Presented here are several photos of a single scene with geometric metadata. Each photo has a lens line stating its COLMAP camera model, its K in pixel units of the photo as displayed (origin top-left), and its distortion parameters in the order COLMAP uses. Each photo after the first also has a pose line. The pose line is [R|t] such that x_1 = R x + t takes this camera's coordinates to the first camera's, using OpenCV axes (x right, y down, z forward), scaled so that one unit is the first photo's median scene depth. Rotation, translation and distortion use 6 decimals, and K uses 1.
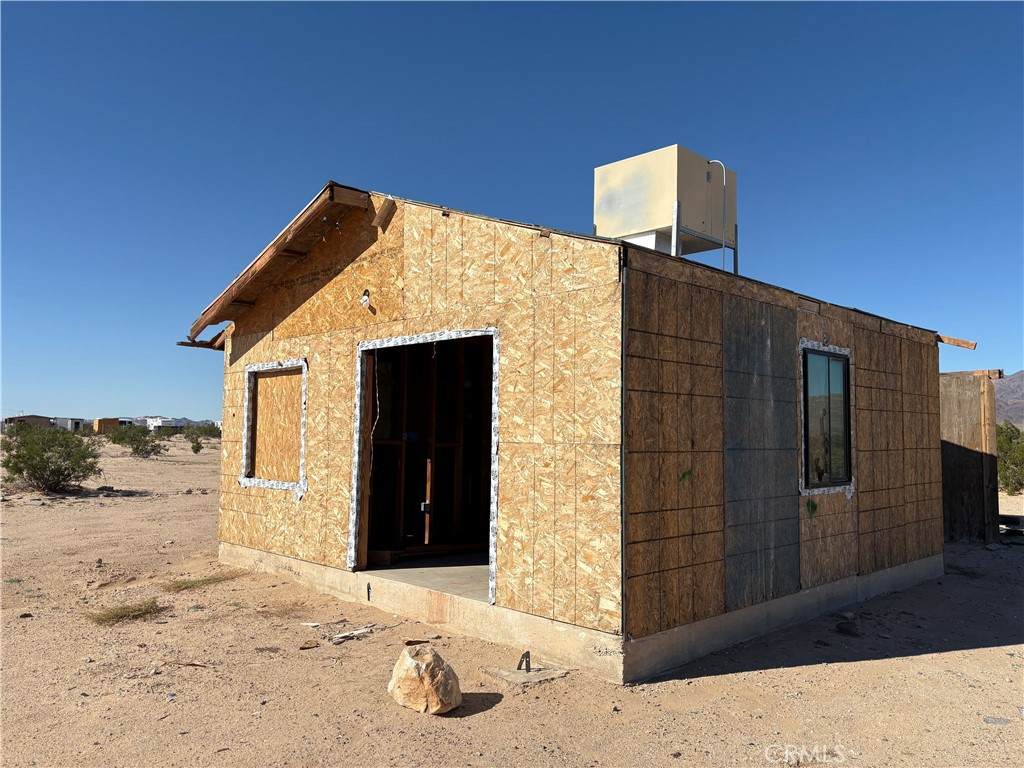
lens RADIAL K [[772.0, 0, 514.6], [0, 772.0, 385.2], [0, 0, 1]] dist [0.058244, -0.069049]
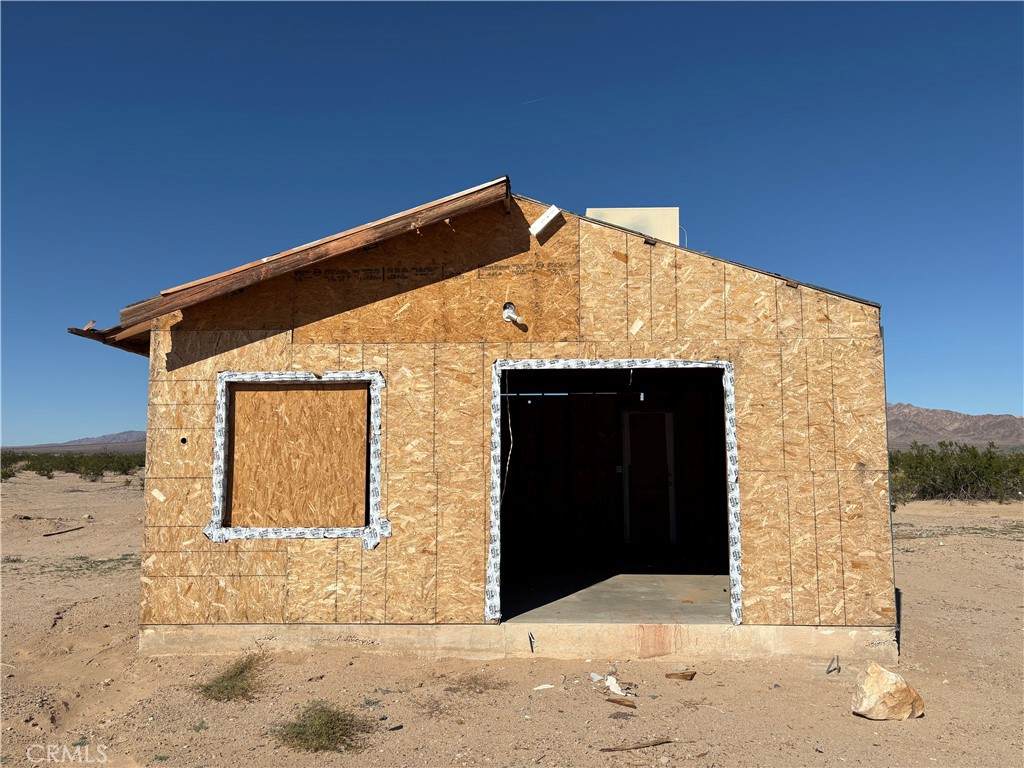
lens RADIAL K [[772.0, 0, 517.0], [0, 772.0, 382.6], [0, 0, 1]] dist [0.058244, -0.069049]
pose [[0.729440, 0.053828, 0.681924, -0.851042], [-0.032971, 0.998507, -0.043549, 0.008660], [-0.683250, 0.009283, 0.730126, 0.370957]]
